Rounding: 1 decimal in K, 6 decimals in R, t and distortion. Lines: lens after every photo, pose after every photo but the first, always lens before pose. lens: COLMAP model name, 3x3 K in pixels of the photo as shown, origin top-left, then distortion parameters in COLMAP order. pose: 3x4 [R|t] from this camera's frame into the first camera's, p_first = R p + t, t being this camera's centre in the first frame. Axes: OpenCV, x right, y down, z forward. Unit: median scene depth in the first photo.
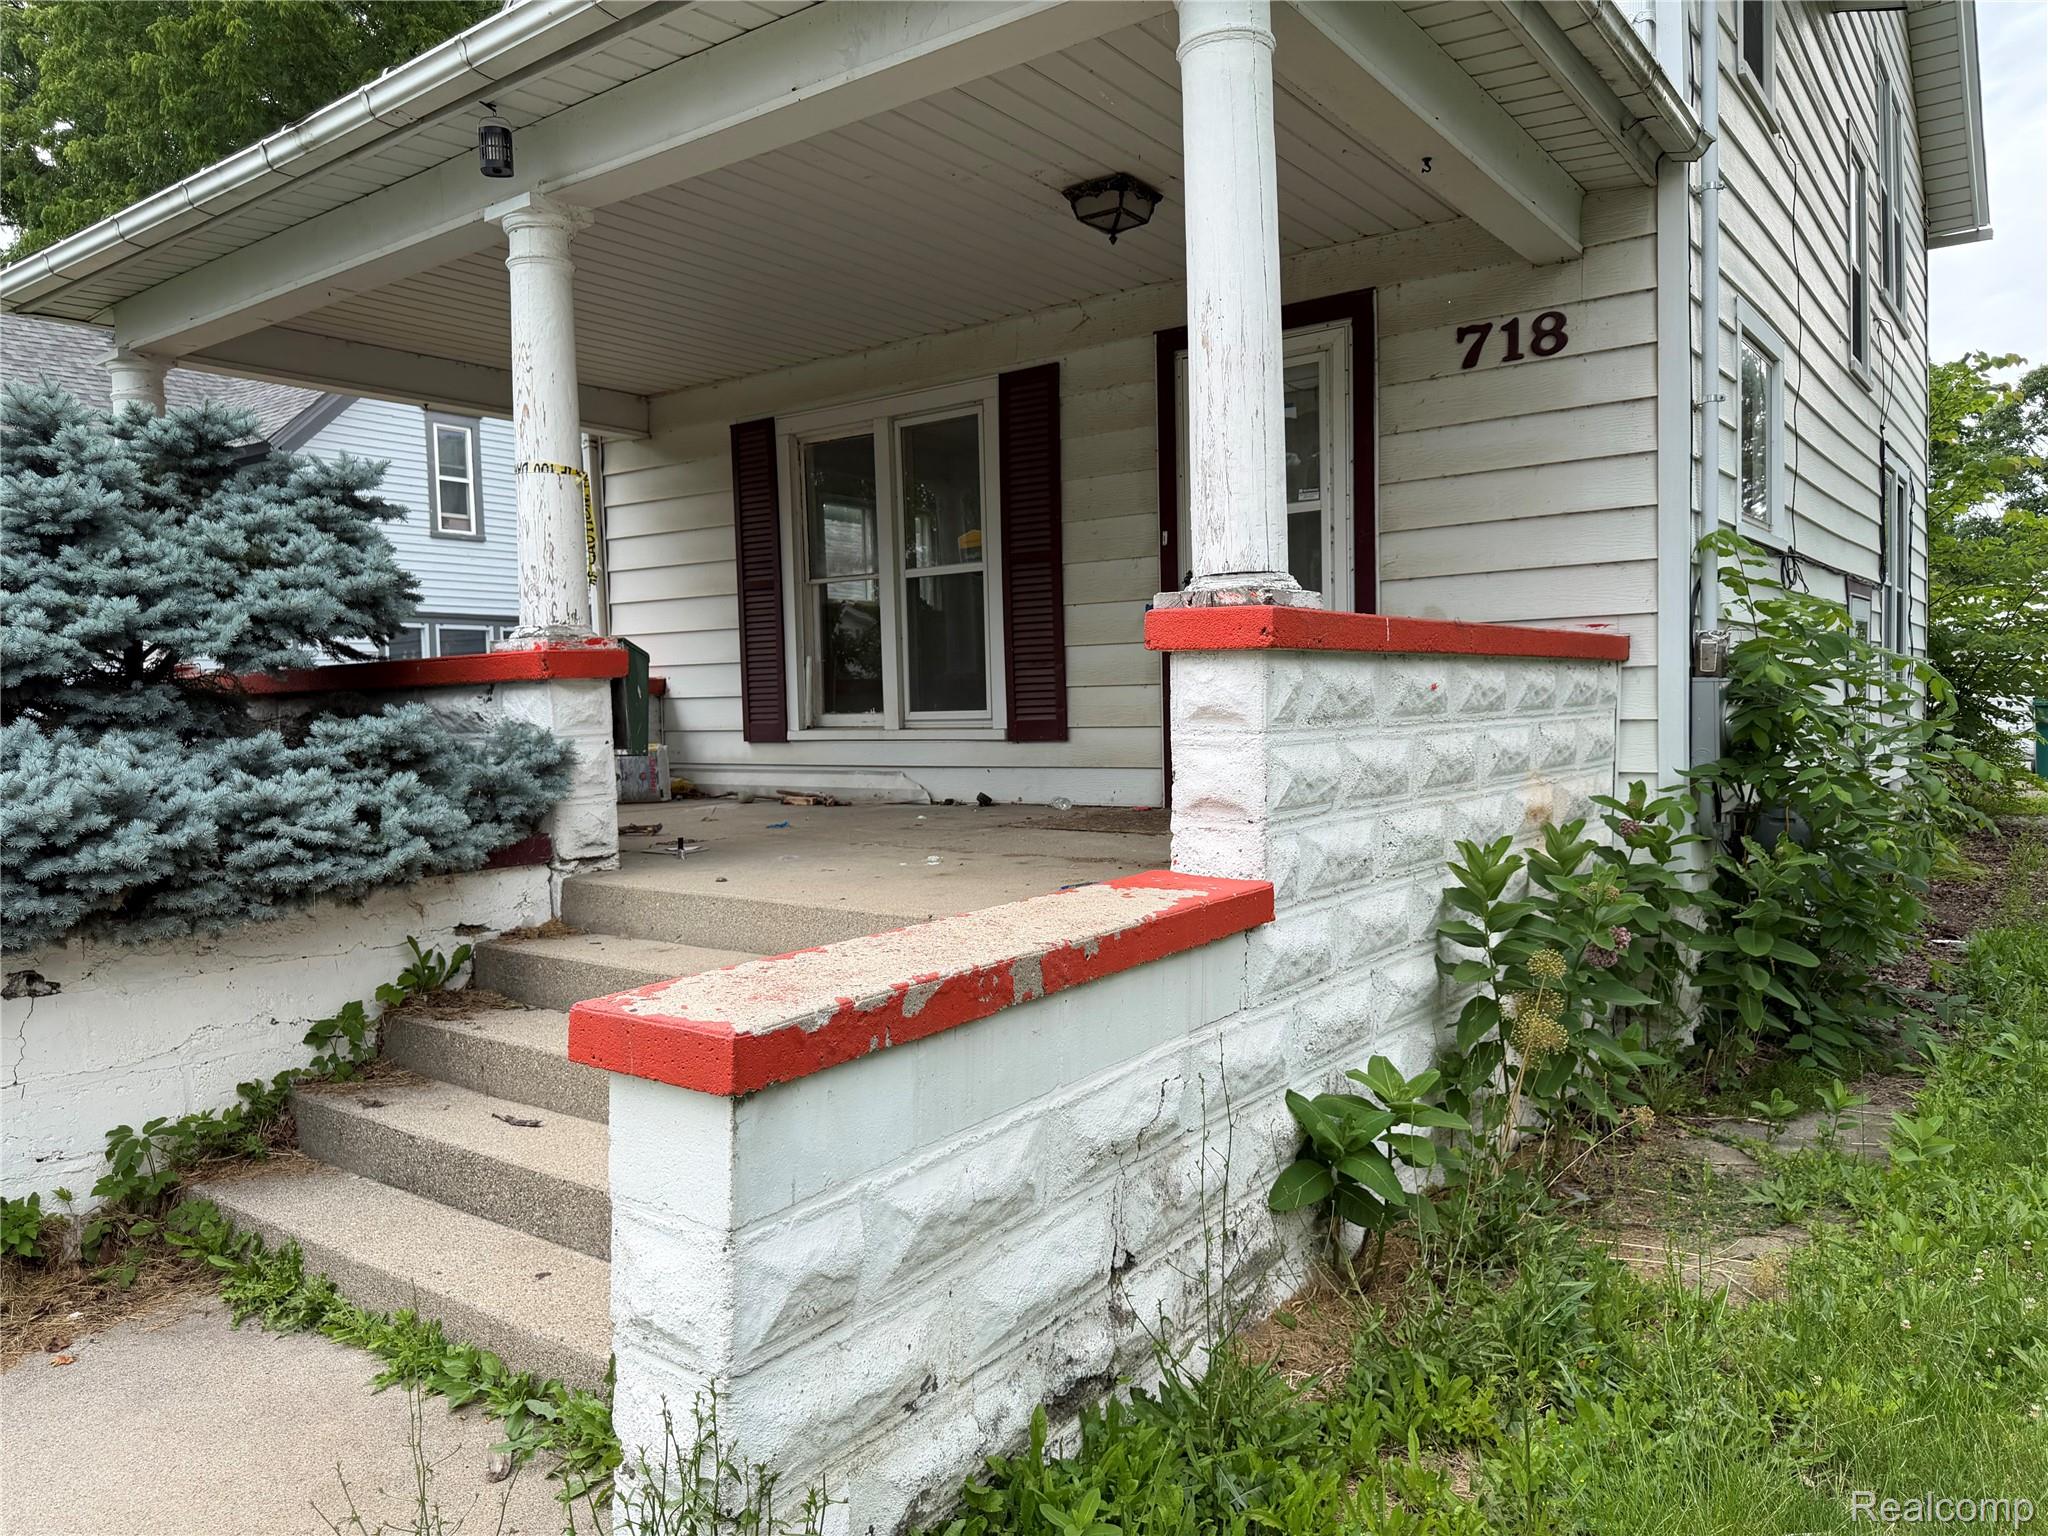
lens RADIAL K [[1451.7, 0, 1034.1], [0, 1451.7, 776.9], [0, 0, 1]] dist [0.038042, -0.040882]
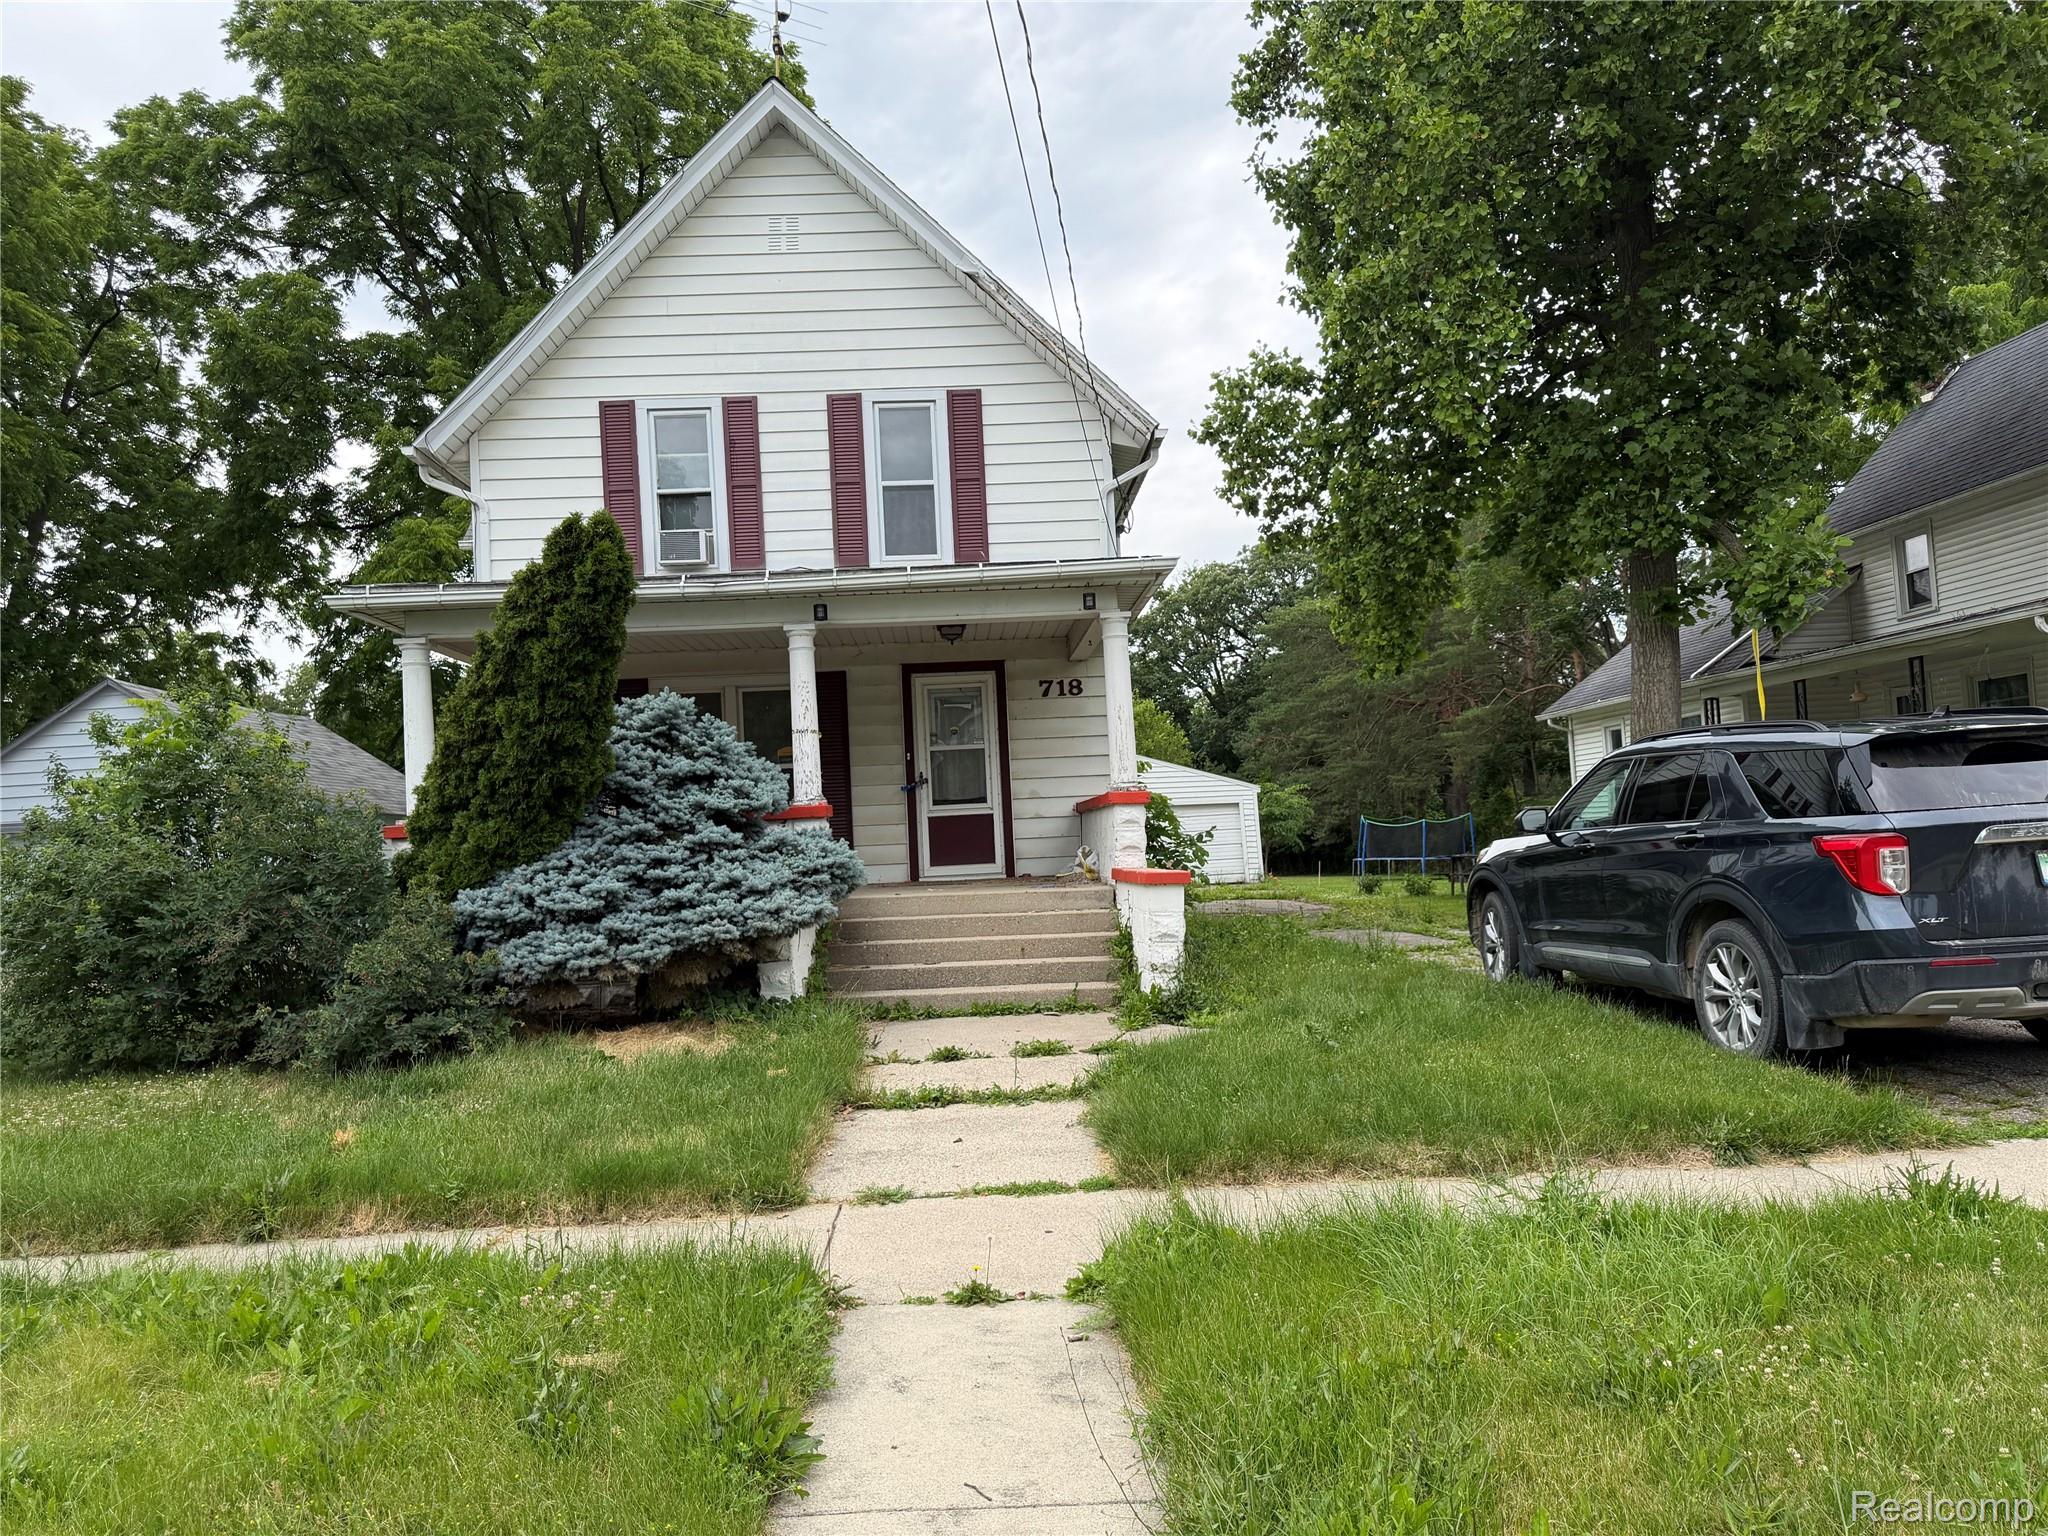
lens RADIAL K [[1451.7, 0, 980.3], [0, 1451.7, 815.0], [0, 0, 1]] dist [0.038042, -0.040882]
pose [[0.798720, 0.002224, 0.601699, -1.883357], [0.053178, 0.995819, -0.074270, 0.148870], [-0.599348, 0.091318, 0.795263, -1.310539]]
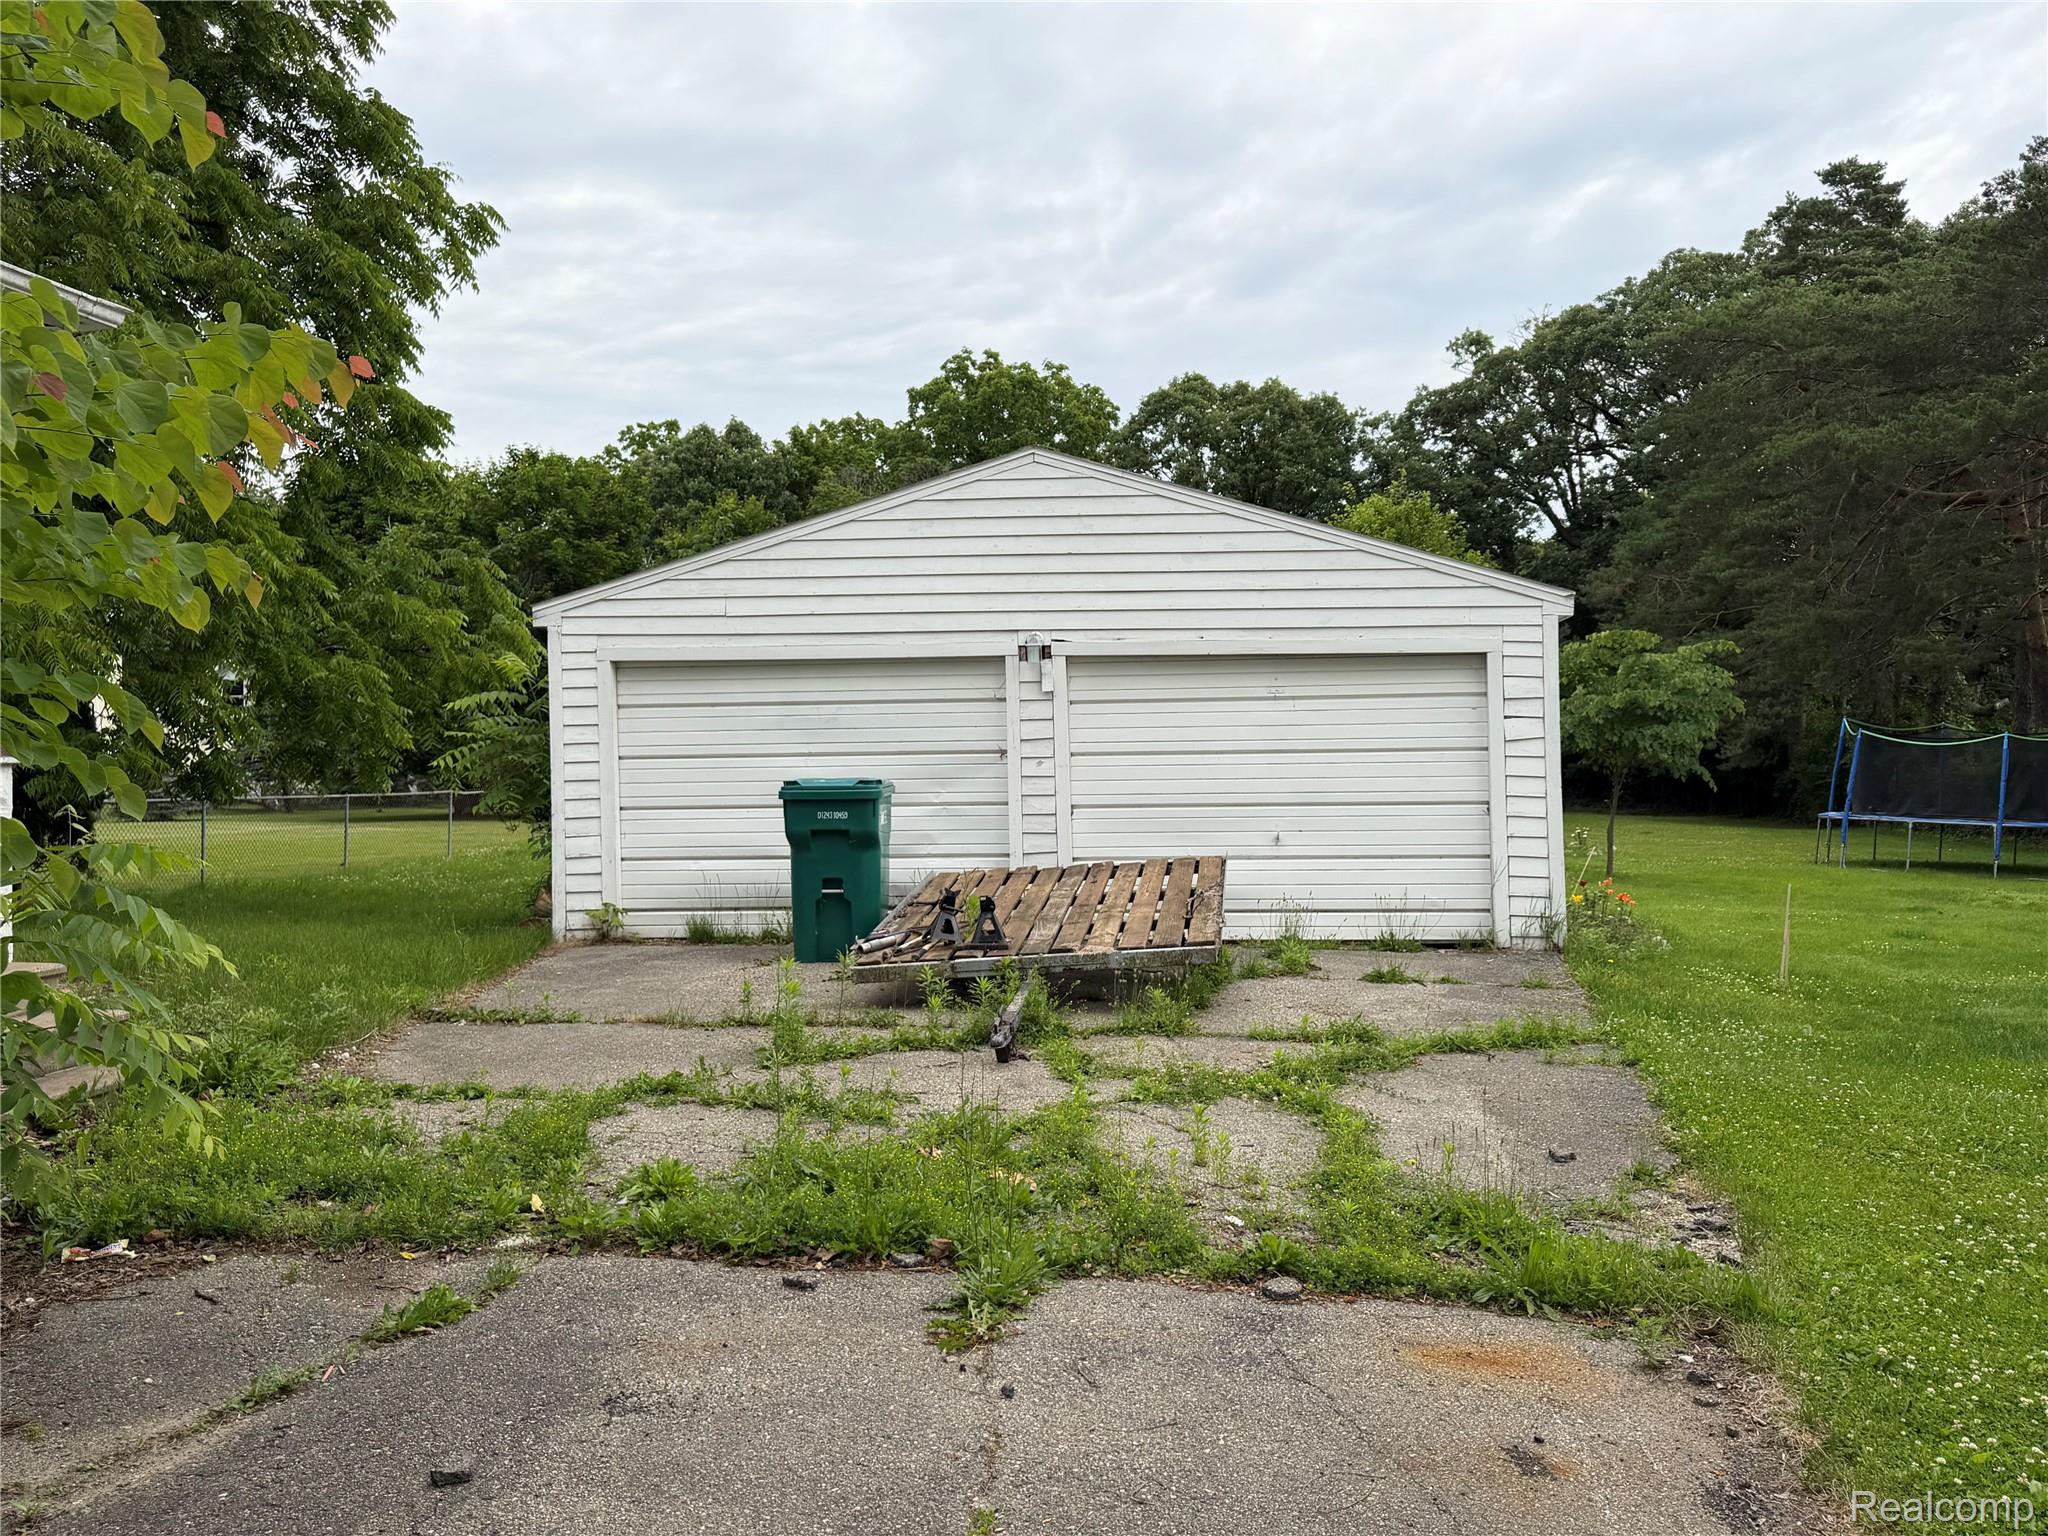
lens RADIAL K [[1599.5, 0, 1025.2], [0, 1599.5, 787.1], [0, 0, 1]] dist [0.061945, -0.007596]
pose [[0.890047, 0.006975, 0.455815, 2.481480], [0.004529, 0.999698, -0.024140, -0.190624], [-0.455846, 0.023550, 0.889747, 2.483752]]
